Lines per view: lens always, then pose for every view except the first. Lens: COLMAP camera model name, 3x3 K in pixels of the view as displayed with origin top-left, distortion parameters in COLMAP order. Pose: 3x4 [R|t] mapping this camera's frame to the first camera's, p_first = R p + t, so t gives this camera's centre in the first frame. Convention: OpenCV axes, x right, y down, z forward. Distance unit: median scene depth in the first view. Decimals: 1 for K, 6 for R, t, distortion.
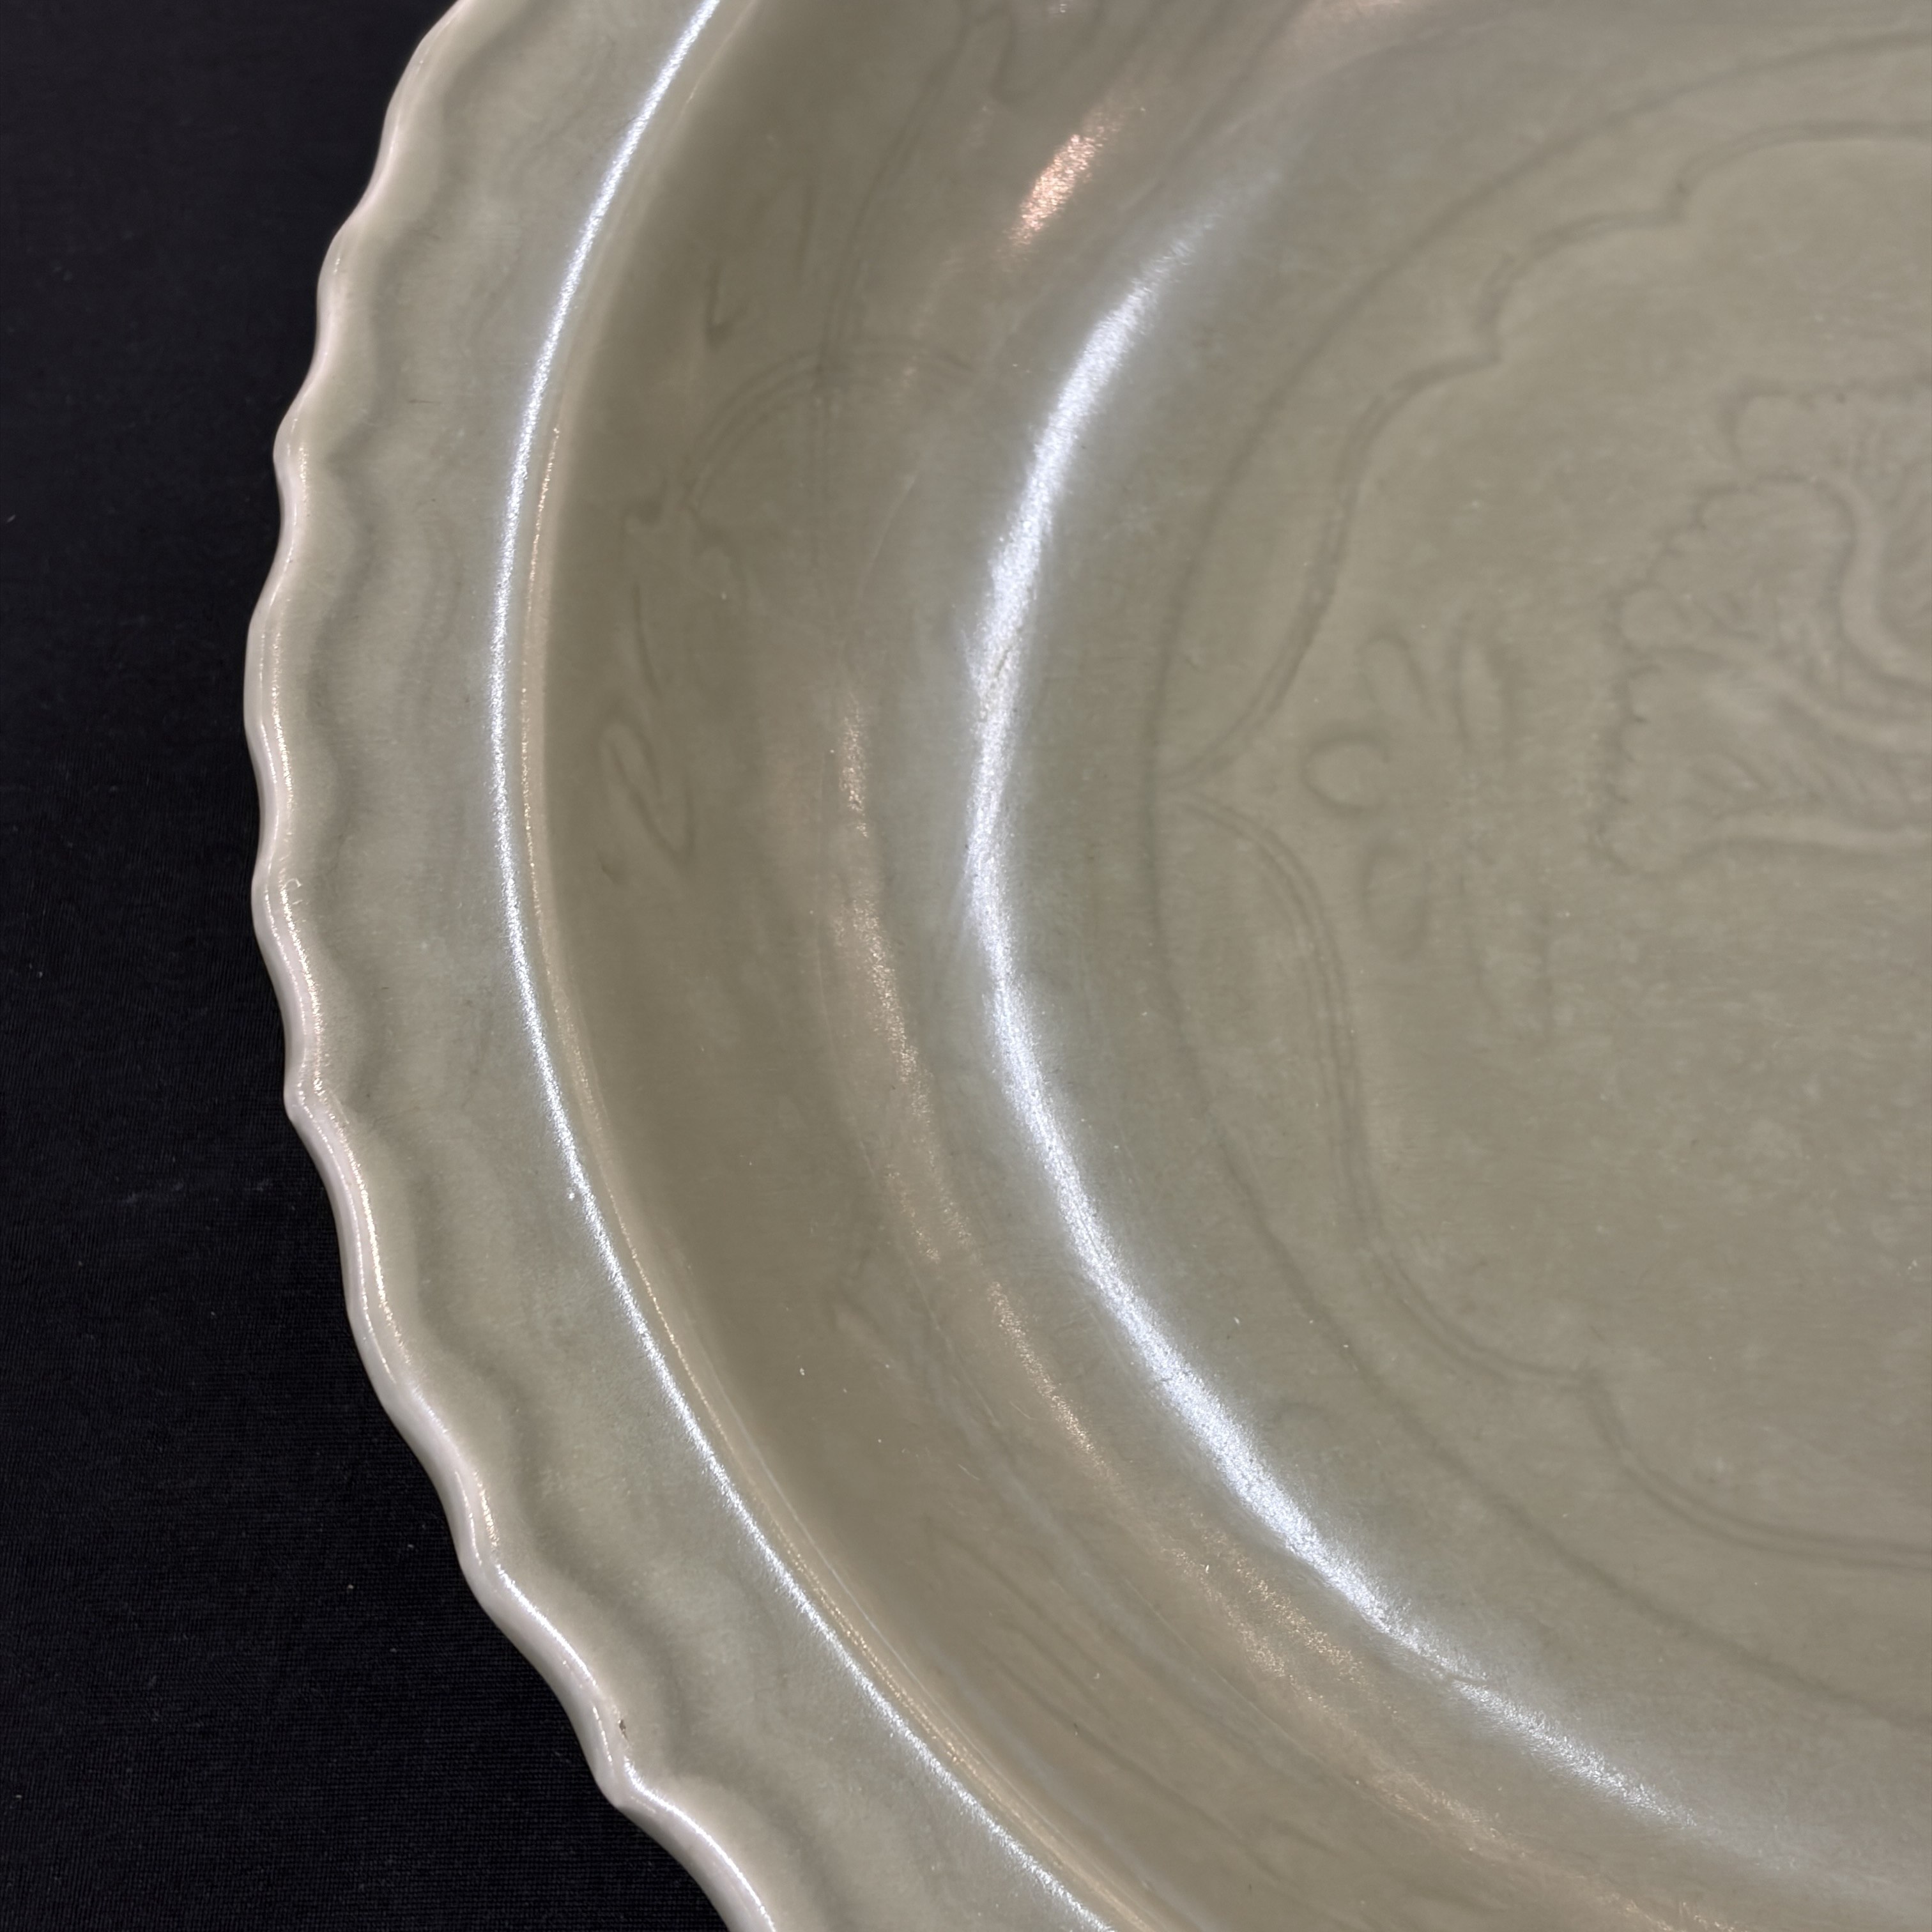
lens RADIAL K [[3896.7, 0, 944.0], [0, 3896.7, 966.7], [0, 0, 1]] dist [0.284902, -1.389942]
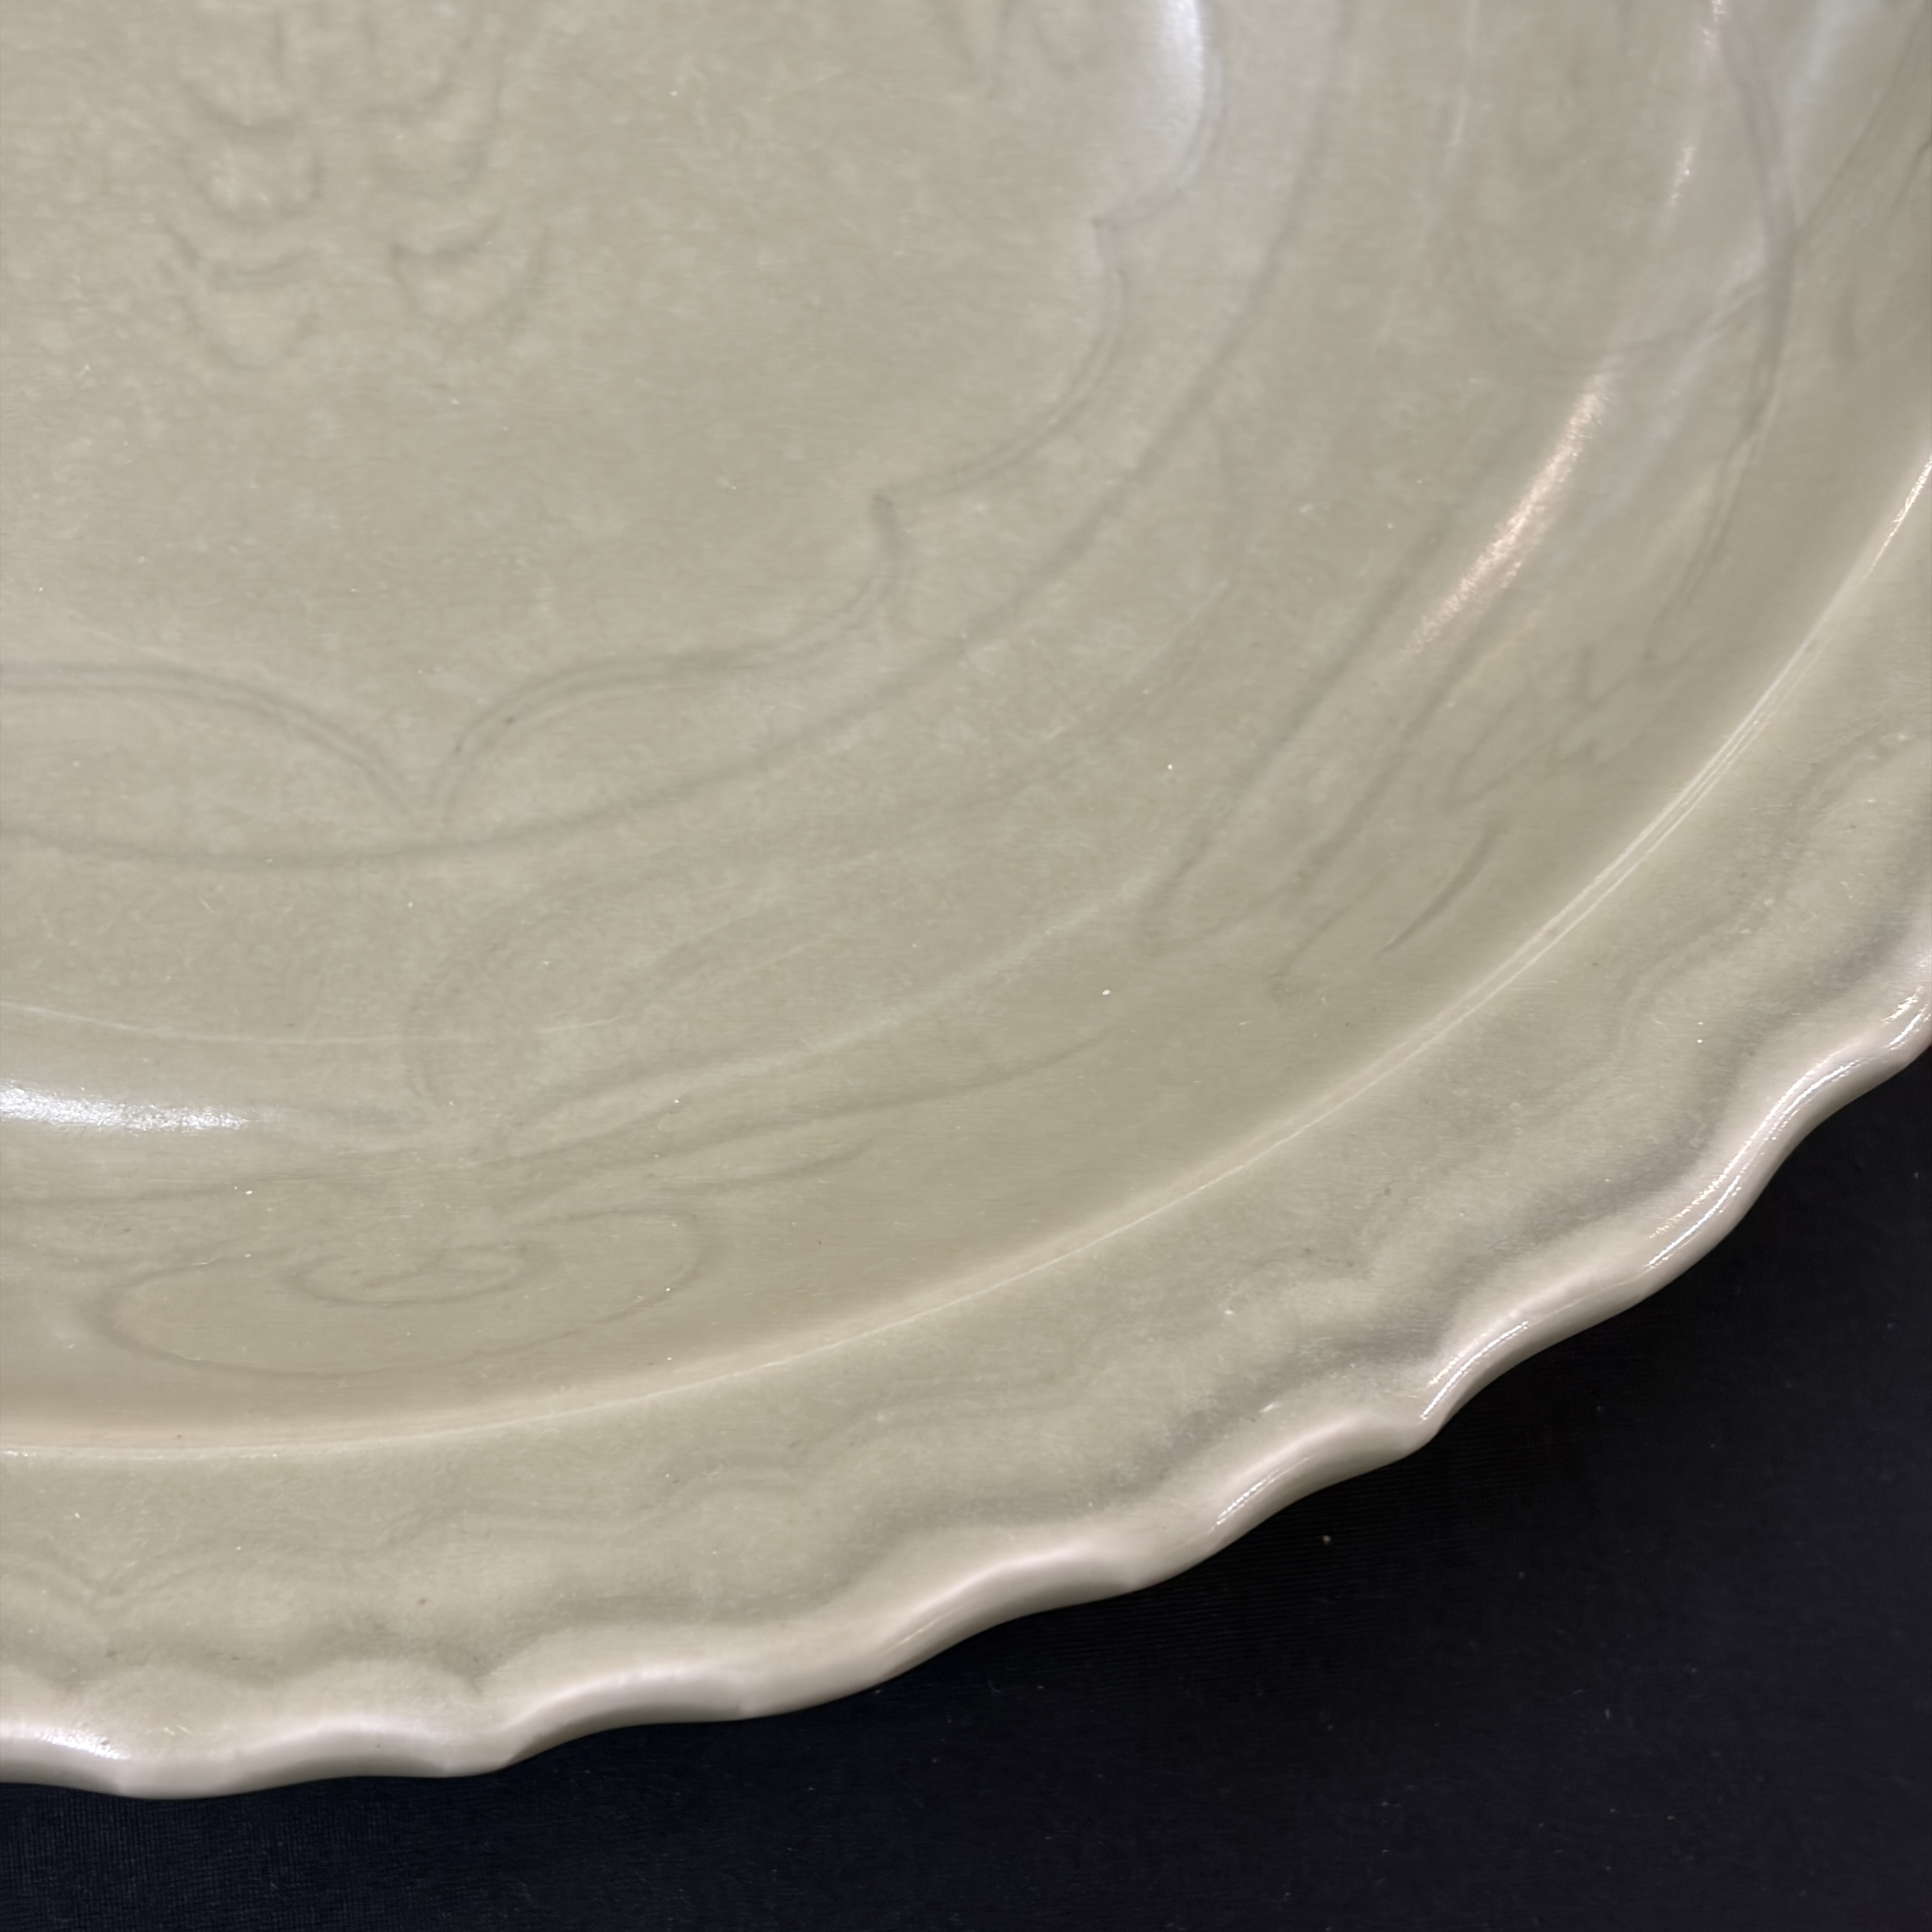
lens RADIAL K [[3825.2, 0, 969.2], [0, 3825.2, 1036.1], [0, 0, 1]] dist [0.236978, -1.070584]
pose [[0.986687, -0.121712, 0.107863, 0.330672], [0.105753, 0.984054, 0.143020, 0.120404], [-0.123550, -0.129709, 0.983825, 0.065891]]
